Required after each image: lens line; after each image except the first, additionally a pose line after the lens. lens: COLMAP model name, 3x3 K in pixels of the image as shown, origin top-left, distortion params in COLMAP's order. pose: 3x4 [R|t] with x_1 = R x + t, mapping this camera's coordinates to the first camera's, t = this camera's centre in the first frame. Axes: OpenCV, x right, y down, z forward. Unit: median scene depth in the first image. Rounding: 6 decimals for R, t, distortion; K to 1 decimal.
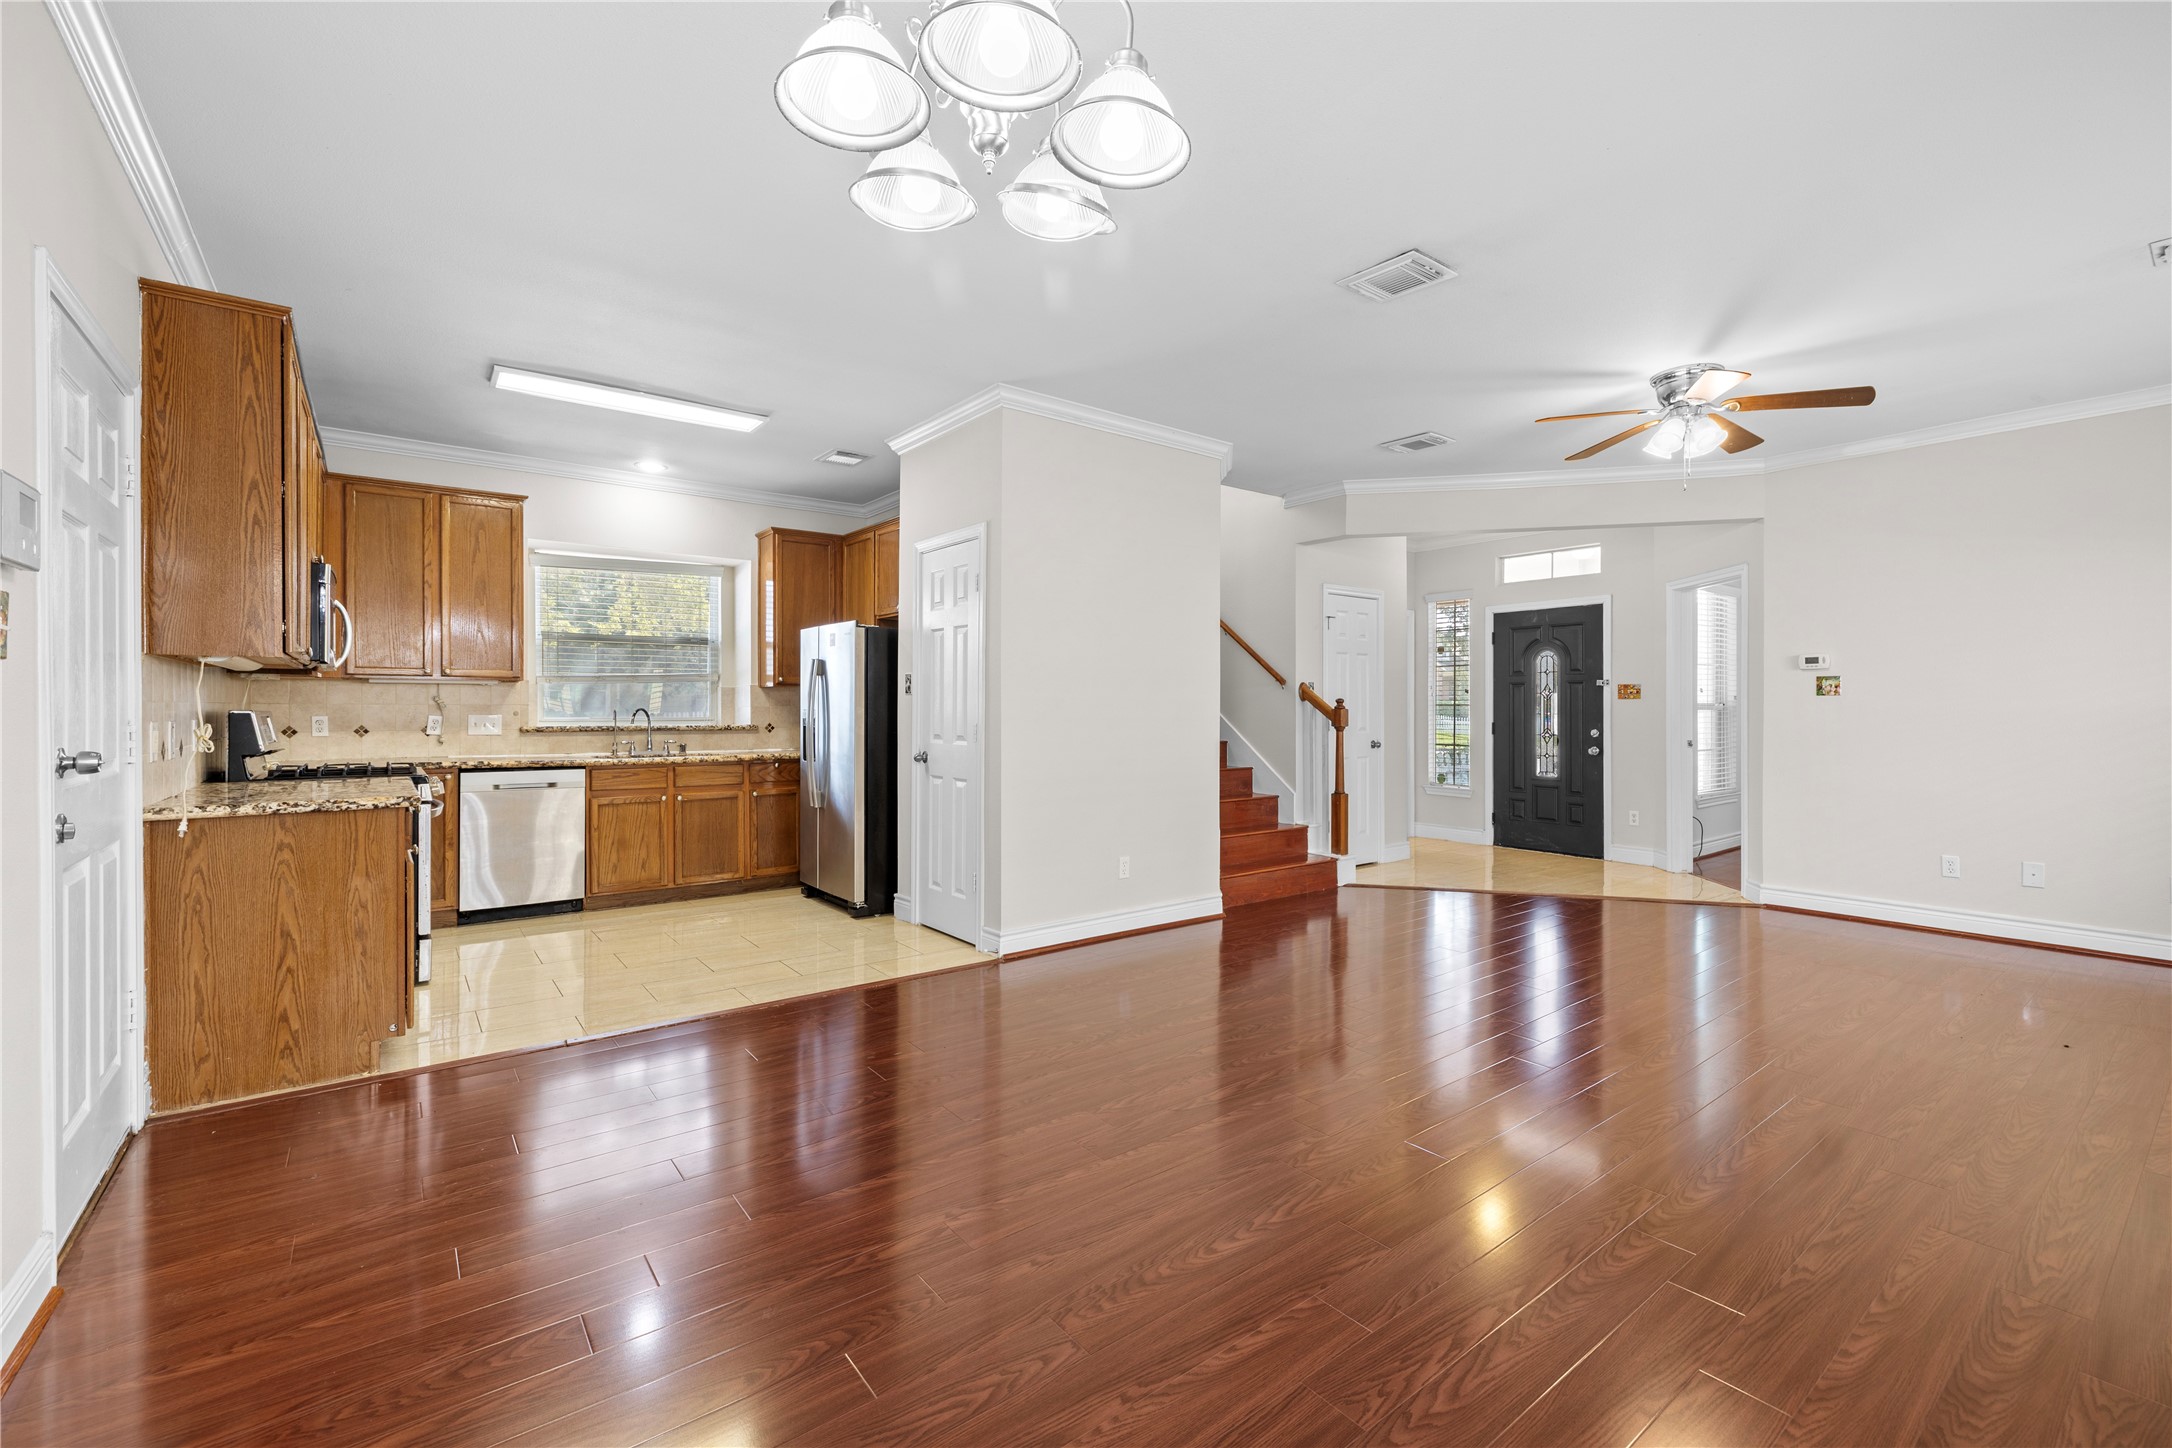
lens RADIAL K [[923.1, 0, 1082.5], [0, 923.1, 709.4], [0, 0, 1]] dist [0.002783, 0.000510]
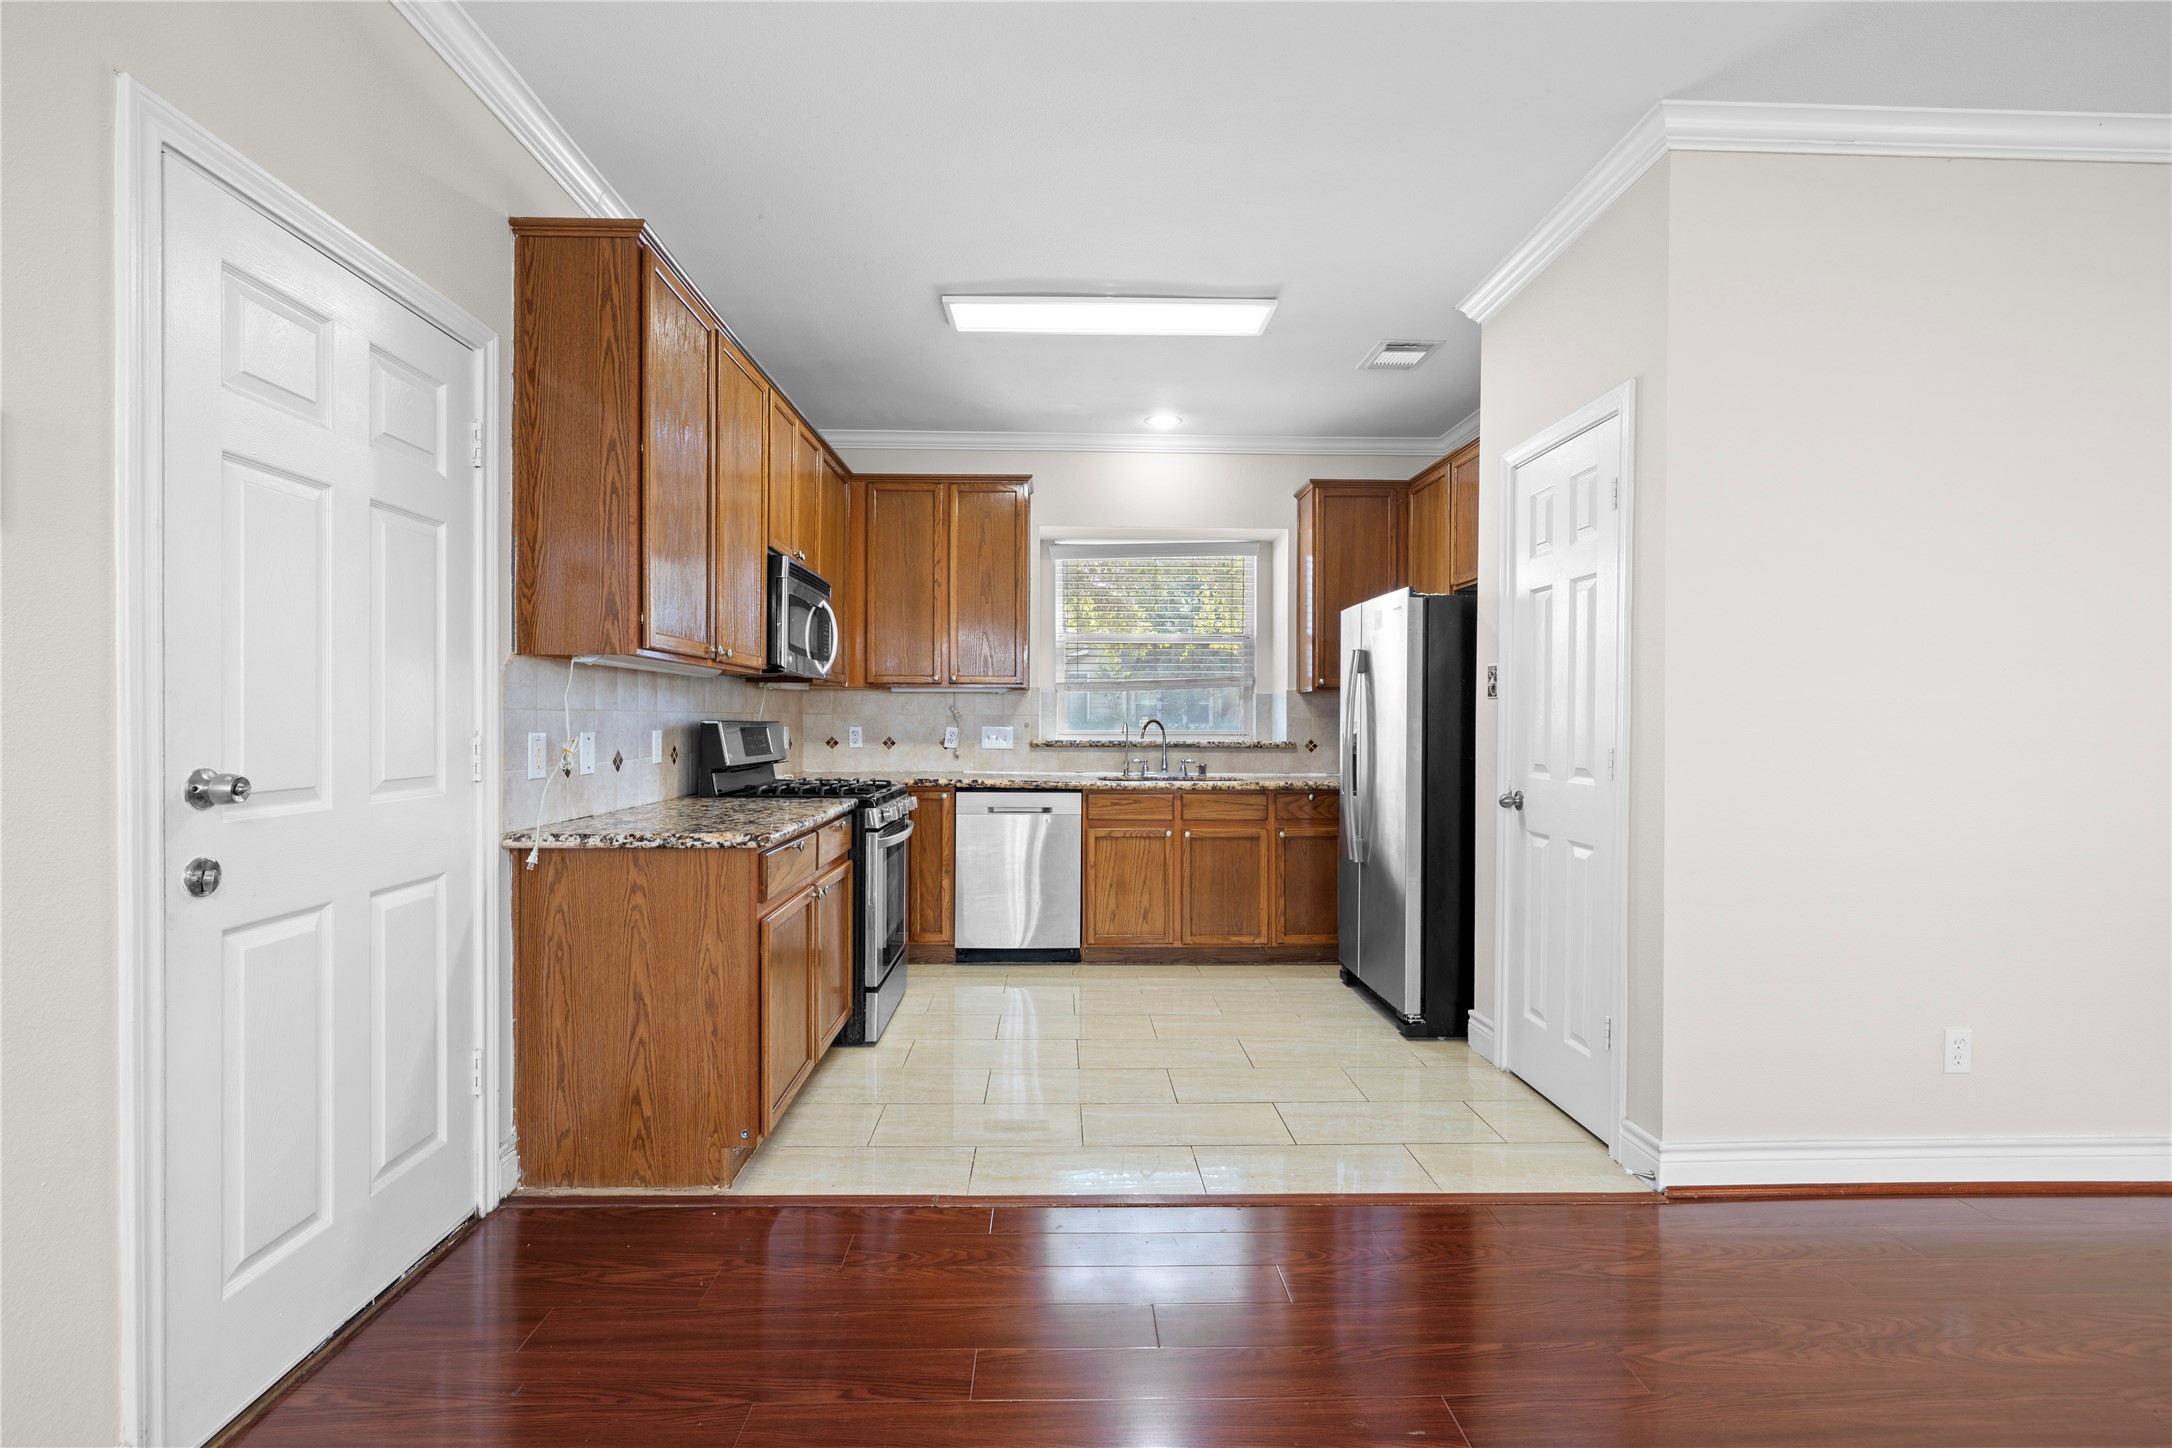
lens RADIAL K [[962.3, 0, 1088.9], [0, 962.3, 722.9], [0, 0, 1]] dist [-0.002829, 0.001235]
pose [[0.811633, 0.003989, -0.584155, -0.028672], [-0.003784, 0.999992, 0.001571, 0.000493], [0.584156, 0.000935, 0.811641, 0.303210]]
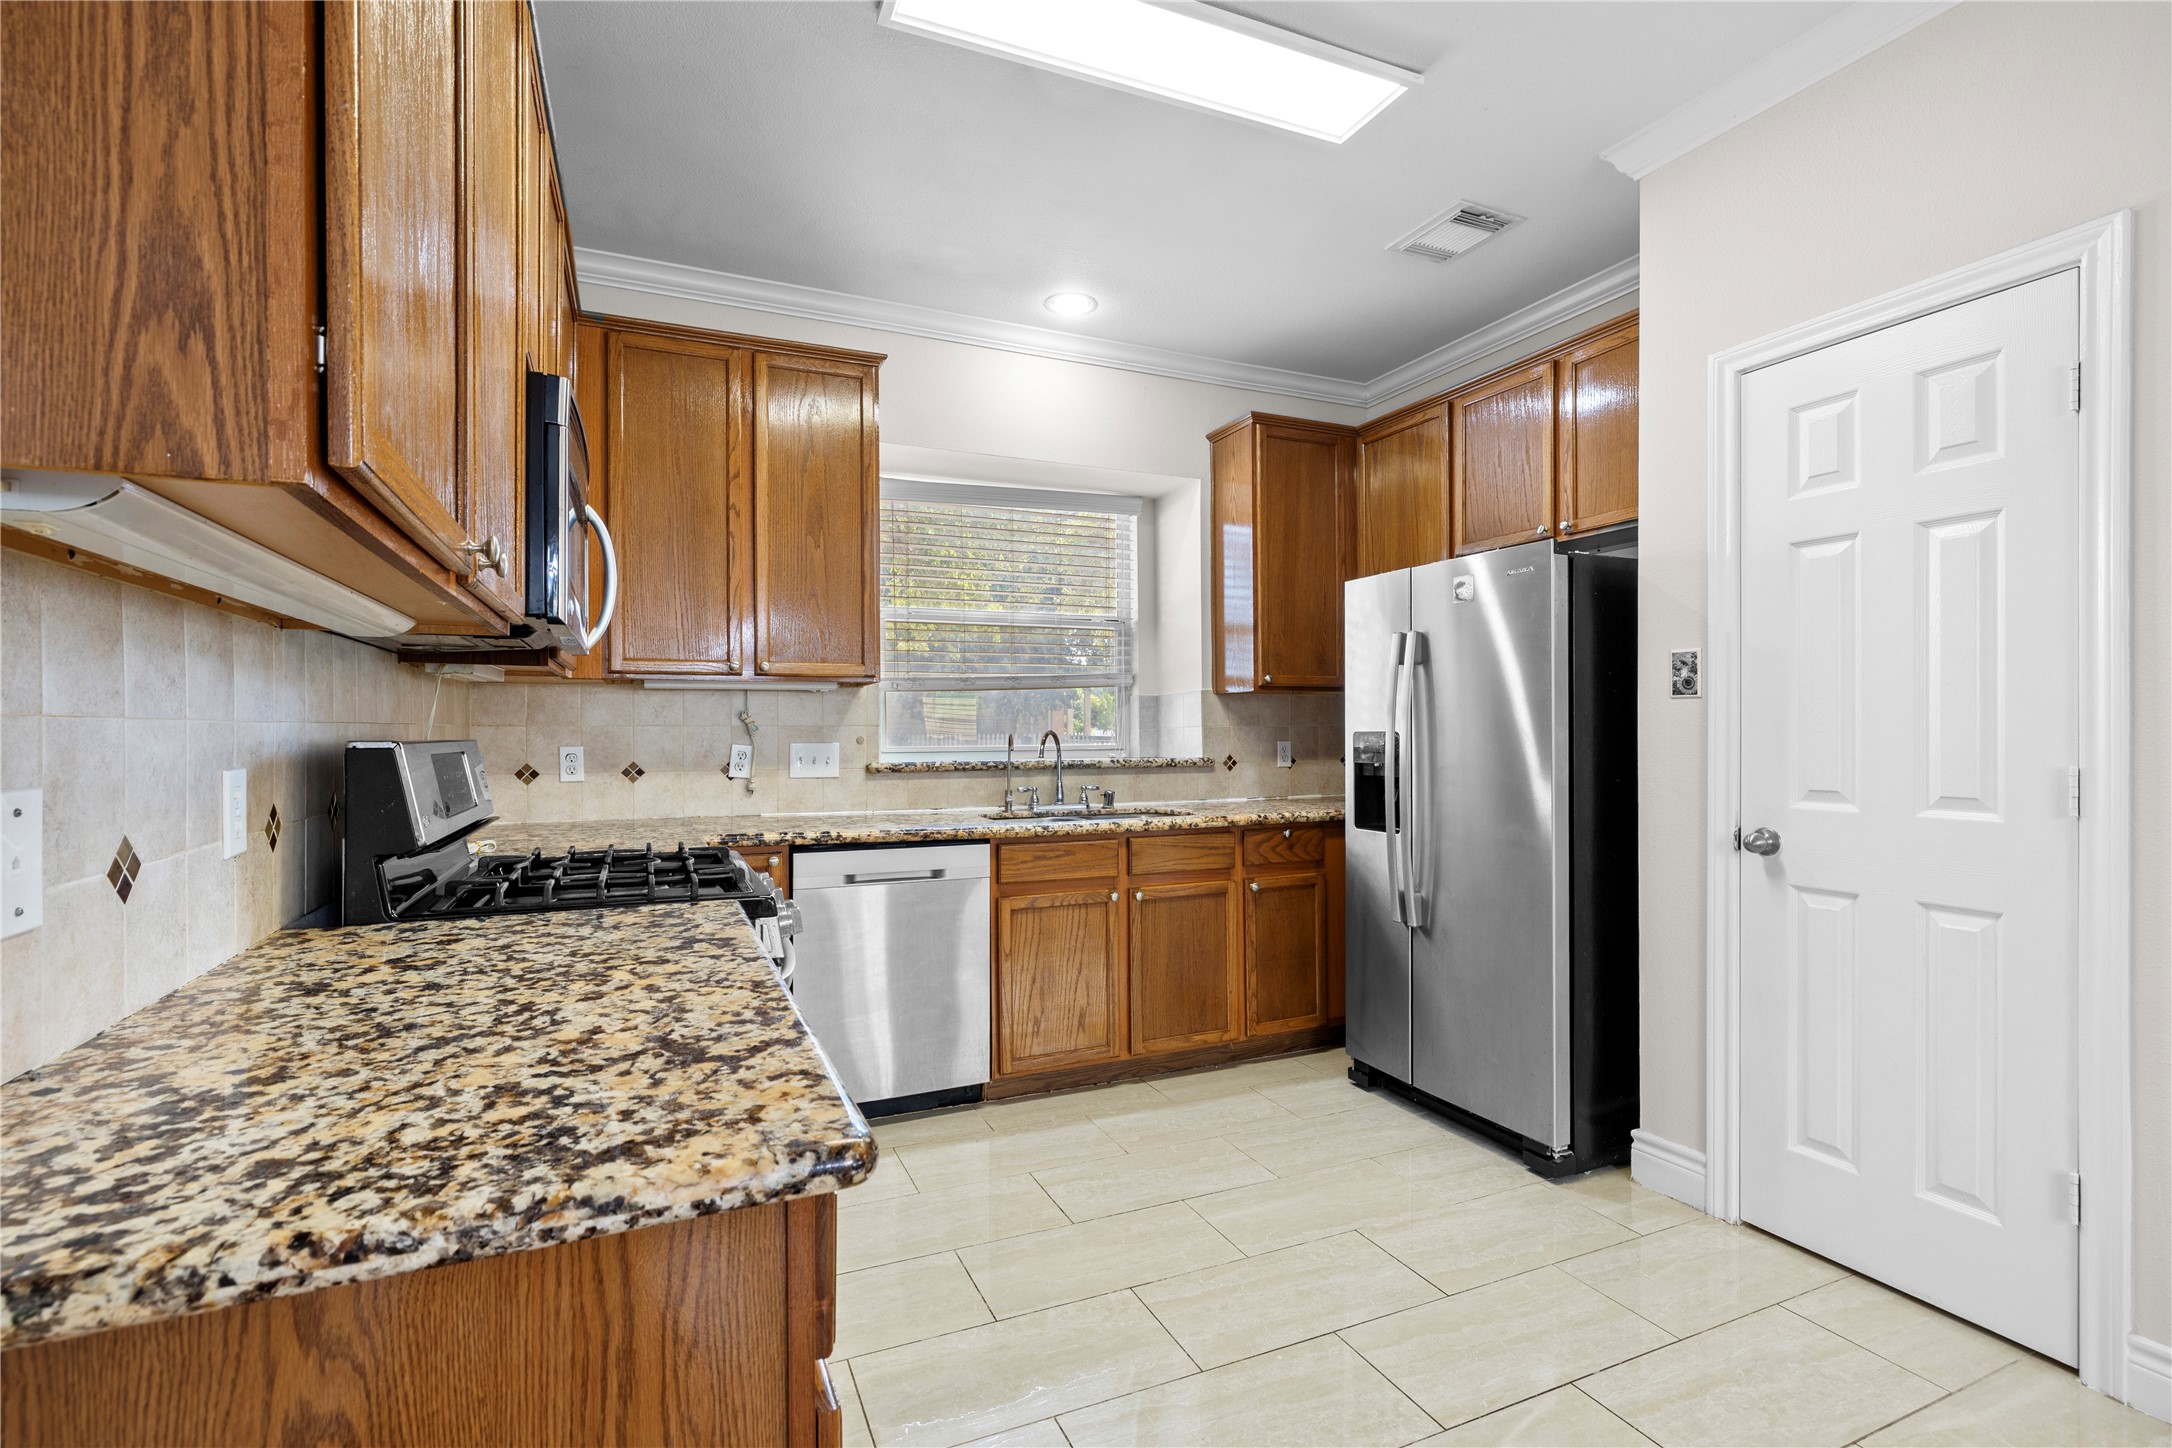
lens RADIAL K [[962.3, 0, 1060.7], [0, 962.3, 728.6], [0, 0, 1]] dist [-0.002829, 0.001235]
pose [[0.971071, -0.004783, -0.238745, -0.363290], [0.004345, 0.999988, -0.002361, -0.001261], [0.238753, 0.001256, 0.971079, 0.463032]]
